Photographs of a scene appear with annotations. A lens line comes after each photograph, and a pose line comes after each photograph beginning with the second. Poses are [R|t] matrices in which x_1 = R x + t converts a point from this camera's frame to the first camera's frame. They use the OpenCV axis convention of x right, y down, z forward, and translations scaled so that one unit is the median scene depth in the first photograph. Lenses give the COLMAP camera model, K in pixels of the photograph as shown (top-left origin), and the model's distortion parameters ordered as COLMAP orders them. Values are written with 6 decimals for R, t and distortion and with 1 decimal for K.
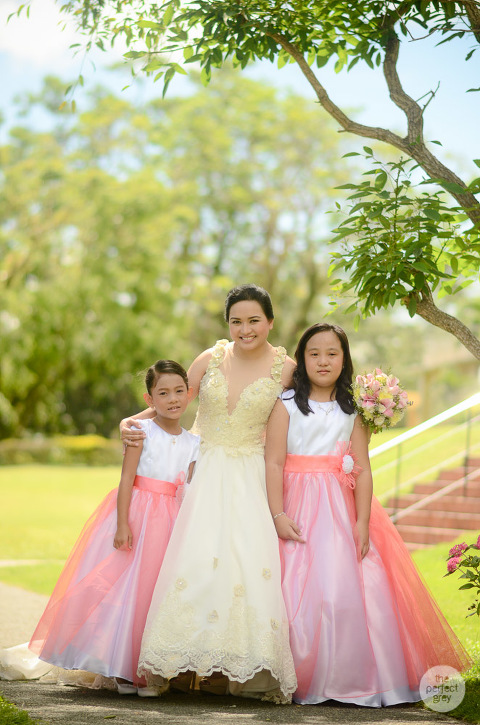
lens RADIAL K [[2643.0, 0, 240.0], [0, 2643.0, 362.5], [0, 0, 1]] dist [0.165312, 1.874975]
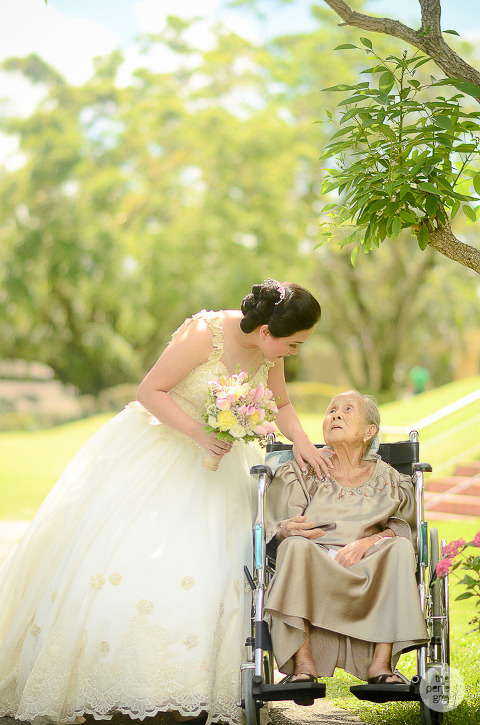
lens RADIAL K [[2616.6, 0, 240.0], [0, 2616.6, 362.5], [0, 0, 1]] dist [0.129363, -1.554090]
pose [[0.998240, -0.010969, -0.058279, 0.054588], [0.012262, 0.999686, 0.021870, -0.000954], [0.058020, -0.022546, 0.998061, 0.193834]]
